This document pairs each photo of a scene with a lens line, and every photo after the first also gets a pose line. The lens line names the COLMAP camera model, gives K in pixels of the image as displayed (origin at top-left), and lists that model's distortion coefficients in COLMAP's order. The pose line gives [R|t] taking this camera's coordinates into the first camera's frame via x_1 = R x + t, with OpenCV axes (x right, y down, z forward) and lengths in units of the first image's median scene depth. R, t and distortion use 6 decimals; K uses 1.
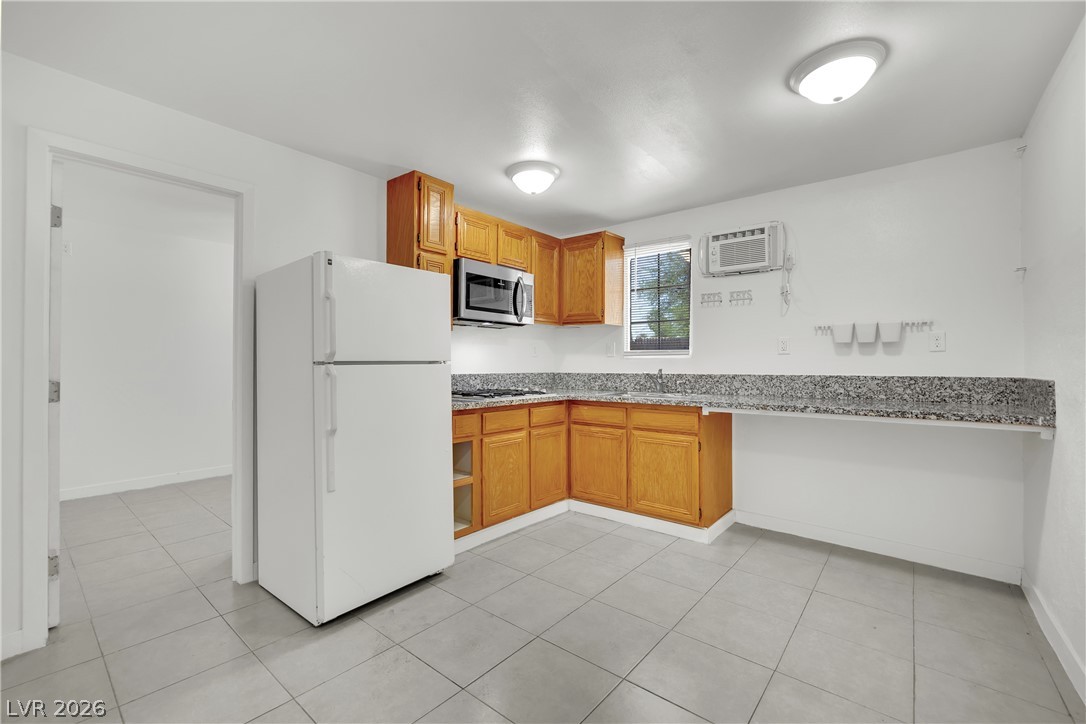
lens RADIAL K [[446.1, 0, 542.2], [0, 446.1, 360.5], [0, 0, 1]] dist [-0.020535, 0.000191]
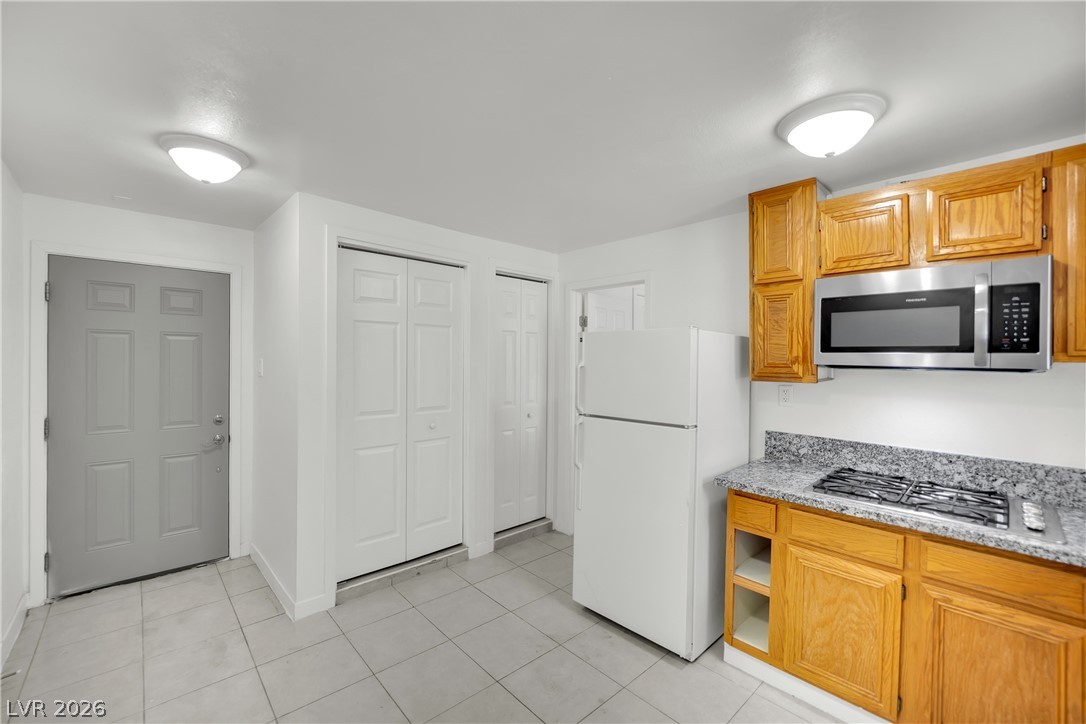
lens RADIAL K [[446.1, 0, 542.2], [0, 446.1, 360.5], [0, 0, 1]] dist [-0.020535, 0.000191]
pose [[-0.135045, -0.003637, -0.990833, 0.547730], [-0.006859, 0.999973, -0.002736, -0.096517], [0.990816, 0.006427, -0.135066, 0.652524]]
